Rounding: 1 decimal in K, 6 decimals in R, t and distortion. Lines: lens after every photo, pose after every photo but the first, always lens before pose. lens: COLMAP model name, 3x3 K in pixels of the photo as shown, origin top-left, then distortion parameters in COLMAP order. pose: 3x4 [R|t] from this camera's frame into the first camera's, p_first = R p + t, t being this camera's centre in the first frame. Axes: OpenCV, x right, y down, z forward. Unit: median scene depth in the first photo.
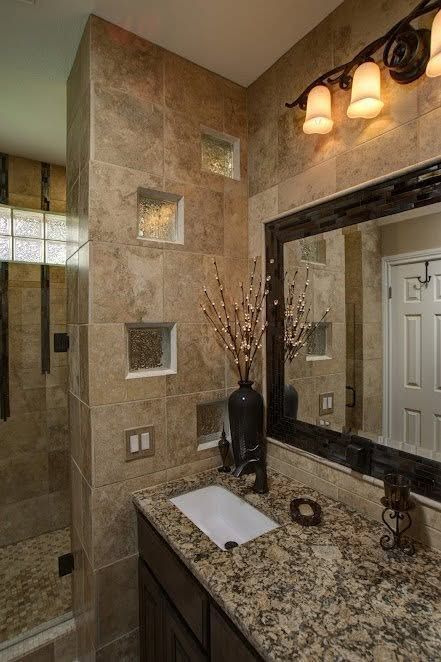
lens RADIAL K [[331.5, 0, 230.7], [0, 331.5, 326.2], [0, 0, 1]] dist [-0.071836, 0.028597]
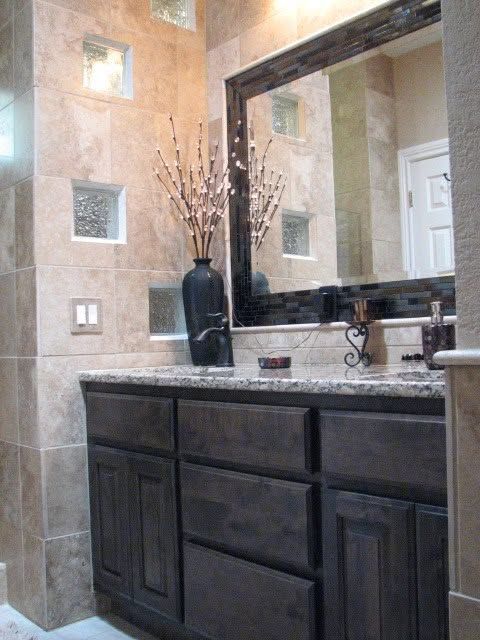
lens RADIAL K [[682.9, 0, 242.8], [0, 682.9, 336.6], [0, 0, 1]] dist [-0.181855, 0.252126]
pose [[0.994807, -0.019343, 0.099925, -0.042273], [0.022064, 0.999413, -0.026197, 0.442134], [-0.099360, 0.028266, 0.994650, -0.788276]]
